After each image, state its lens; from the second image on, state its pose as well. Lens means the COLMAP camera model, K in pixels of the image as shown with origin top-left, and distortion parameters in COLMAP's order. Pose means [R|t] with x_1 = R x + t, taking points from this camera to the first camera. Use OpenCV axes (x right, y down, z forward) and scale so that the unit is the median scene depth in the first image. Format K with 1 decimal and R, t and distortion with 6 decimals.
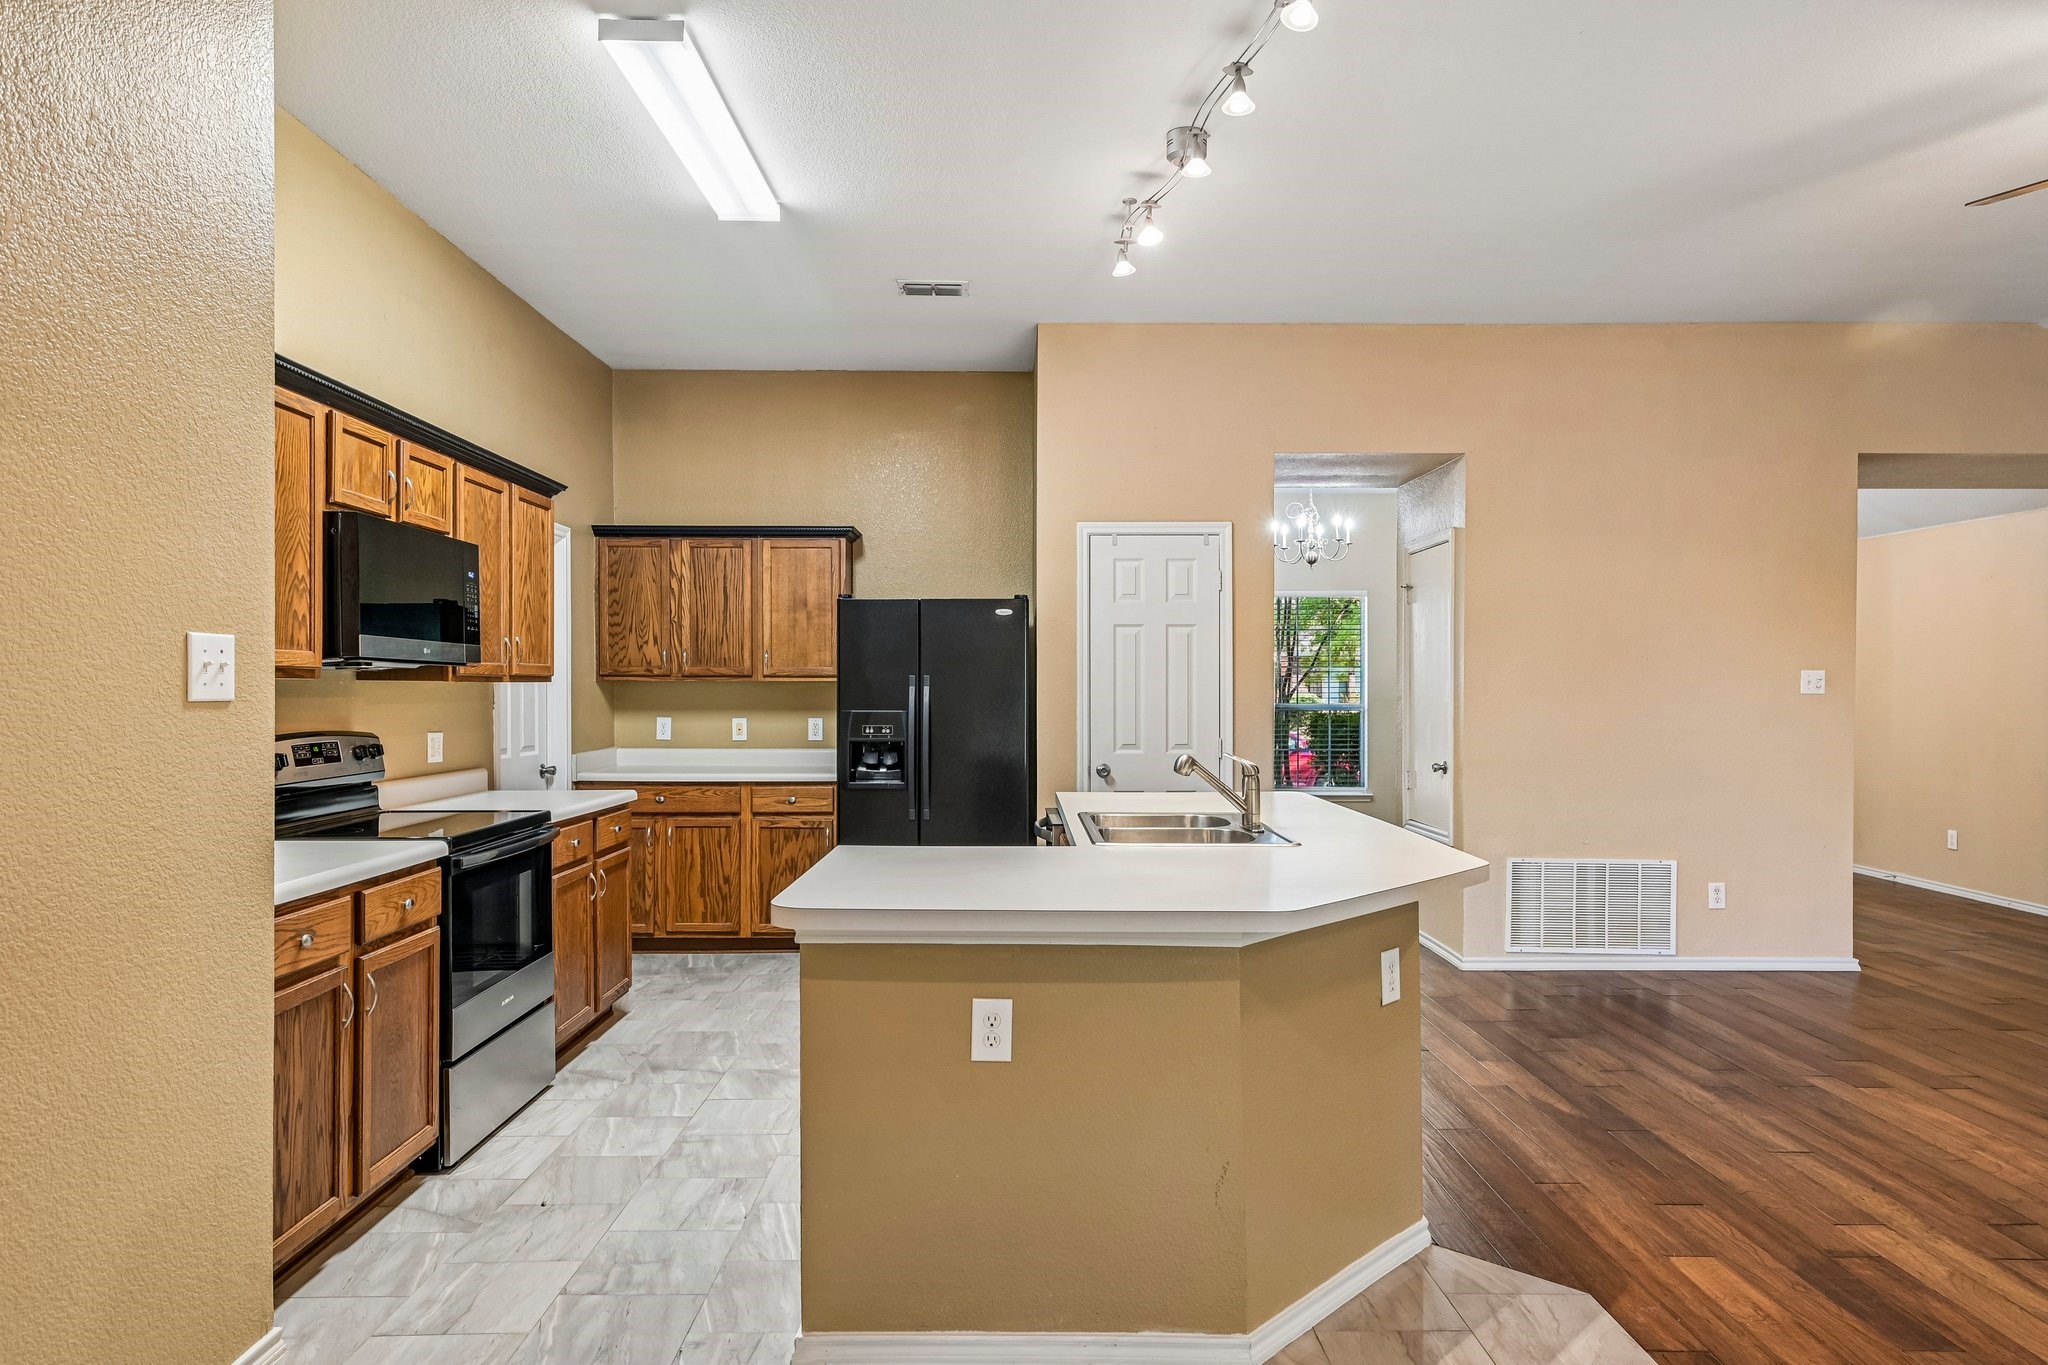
lens RADIAL K [[1212.3, 0, 1022.3], [0, 1212.3, 686.1], [0, 0, 1]] dist [-0.000655, 0.007353]
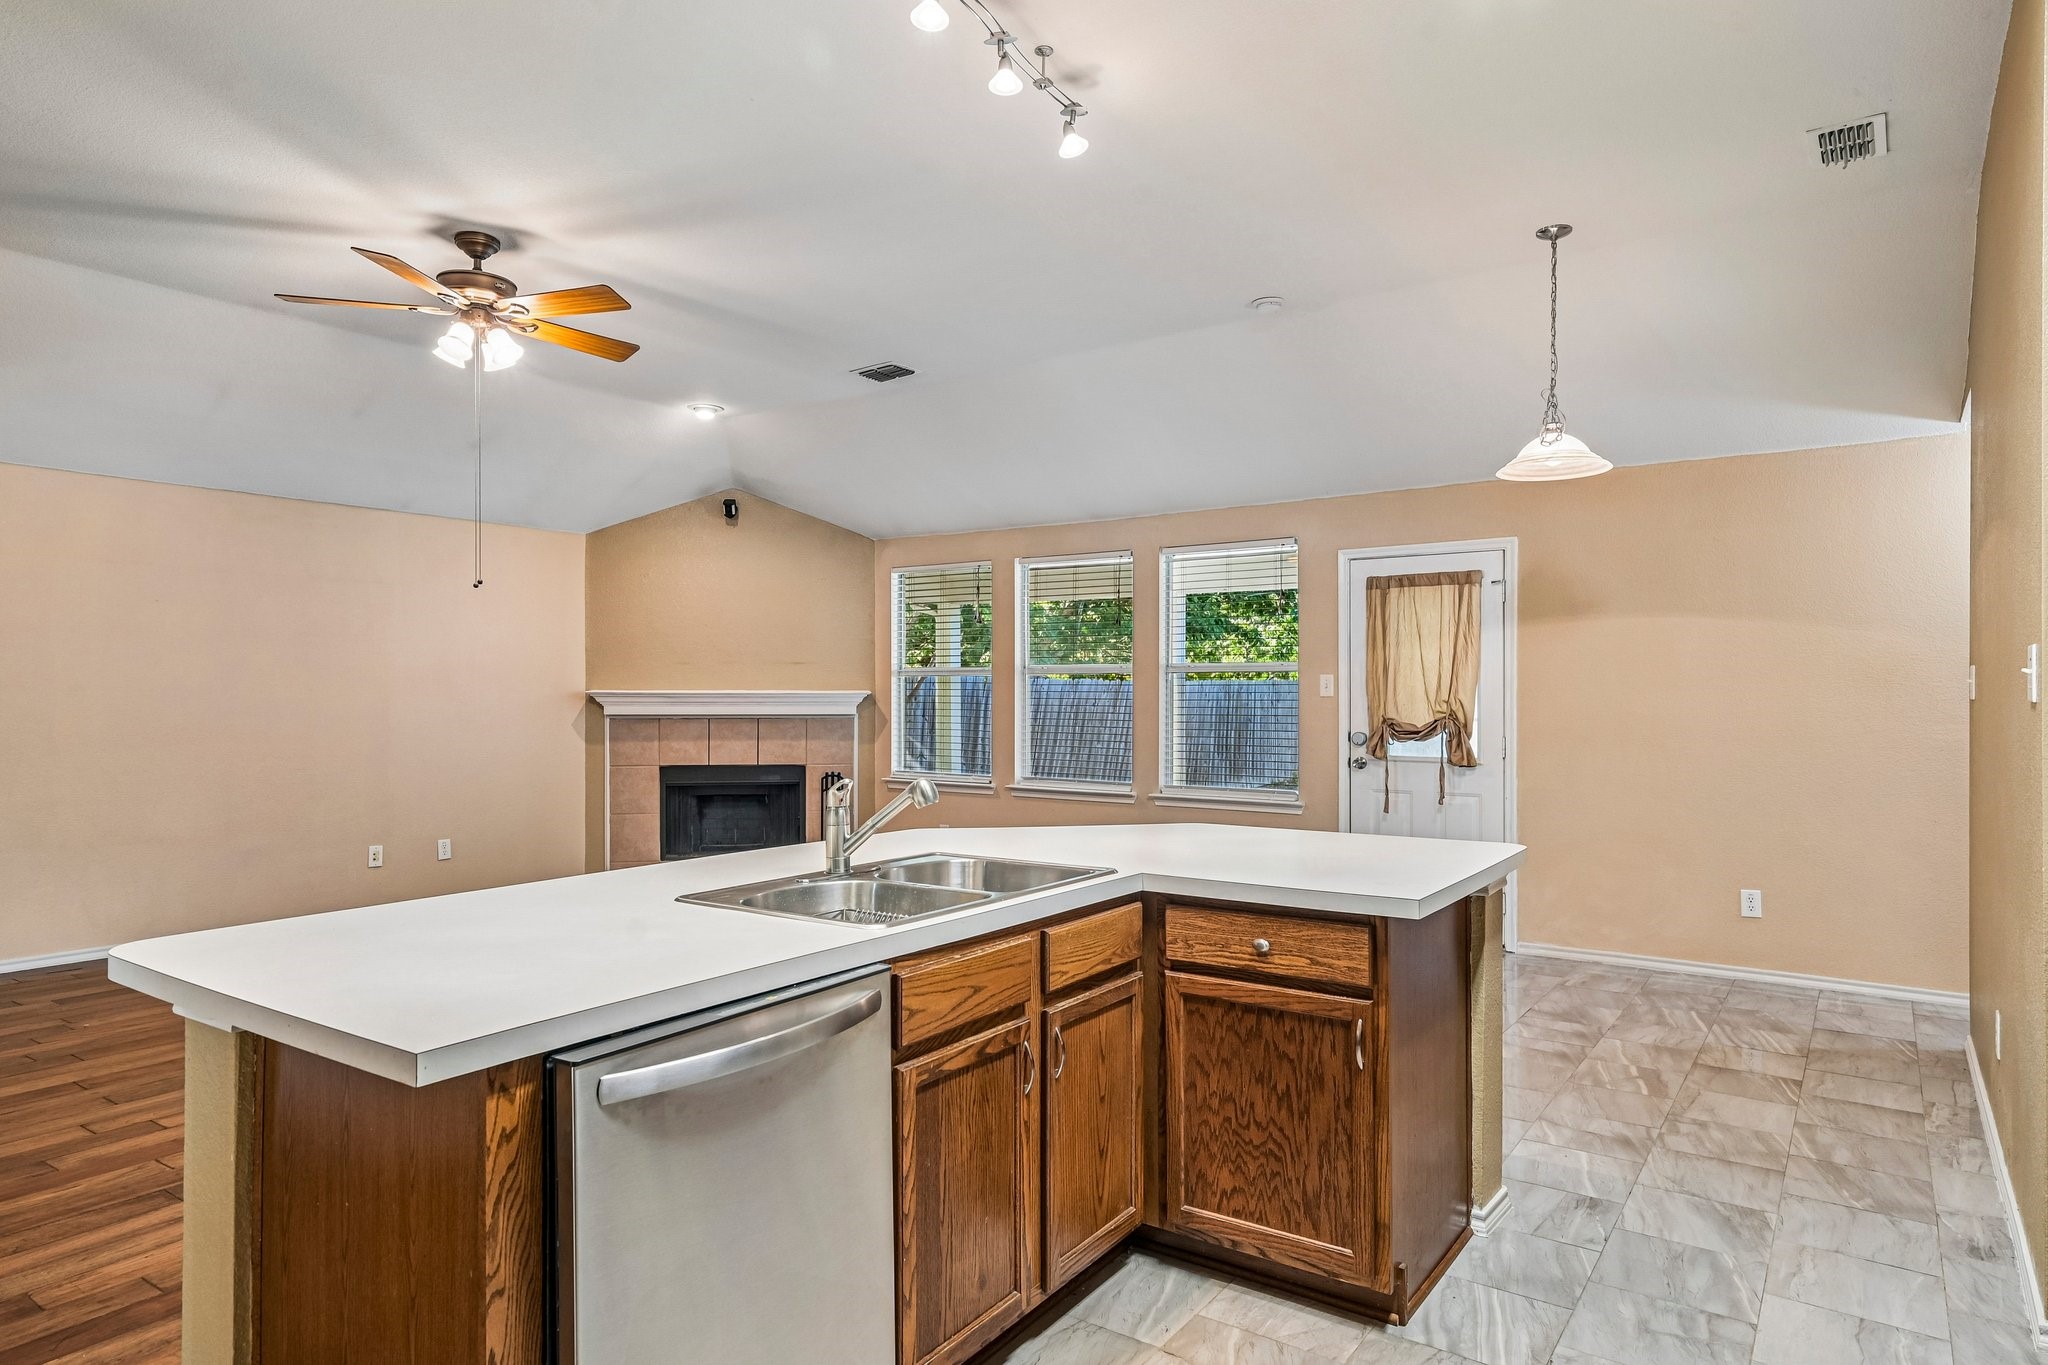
lens RADIAL K [[1212.3, 0, 1027.1], [0, 1212.3, 668.4], [0, 0, 1]] dist [-0.000655, 0.007353]
pose [[-0.812425, 0.006985, 0.583024, -0.448598], [0.000075, 0.999929, -0.011874, -0.003614], [-0.583066, -0.009603, -0.812368, 1.993990]]
